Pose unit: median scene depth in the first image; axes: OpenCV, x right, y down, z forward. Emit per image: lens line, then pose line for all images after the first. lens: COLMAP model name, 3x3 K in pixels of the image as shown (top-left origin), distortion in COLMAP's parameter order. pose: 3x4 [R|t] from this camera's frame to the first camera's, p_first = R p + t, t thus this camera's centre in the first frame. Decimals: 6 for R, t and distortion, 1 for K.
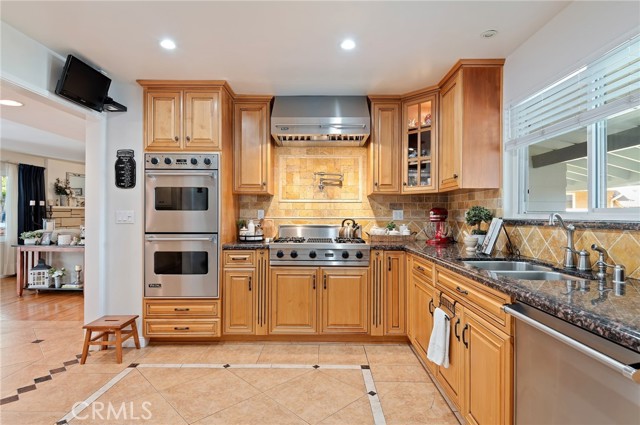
lens RADIAL K [[338.5, 0, 318.8], [0, 338.5, 210.5], [0, 0, 1]] dist [-0.000318, 0.000111]
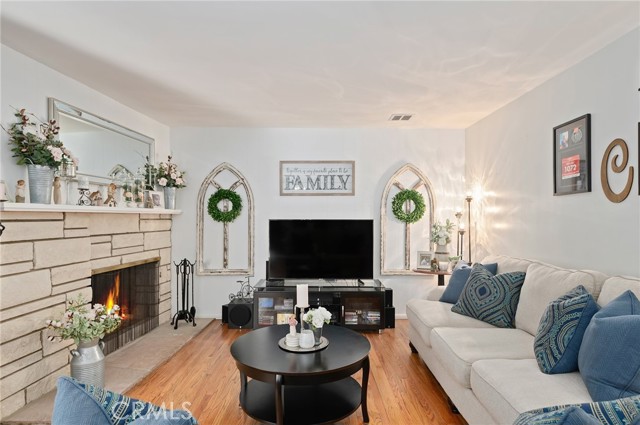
lens RADIAL K [[370.9, 0, 322.0], [0, 370.9, 217.8], [0, 0, 1]] dist [0.022168, -0.009714]
pose [[0.999766, -0.000190, 0.021633, -0.513125], [-0.000067, 0.999930, 0.011866, -0.003676], [-0.021633, -0.011865, 0.999696, 0.662664]]
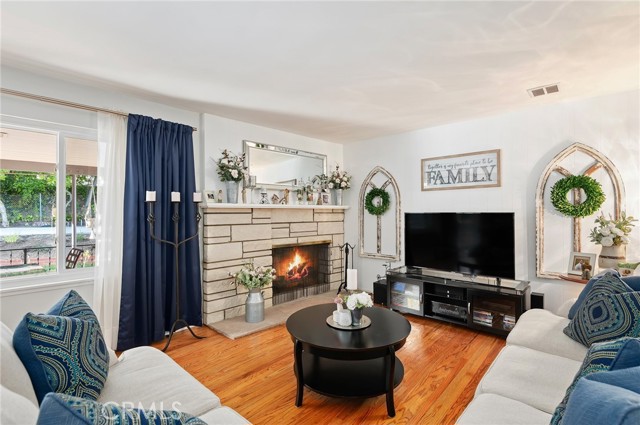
lens RADIAL K [[306.1, 0, 319.1], [0, 306.1, 208.1], [0, 0, 1]] dist [0.017400, -0.004036]
pose [[0.752973, -0.013431, -0.657914, -0.346999], [0.010272, 0.999910, -0.008657, 0.000590], [0.657971, -0.000240, 0.753043, 0.738147]]
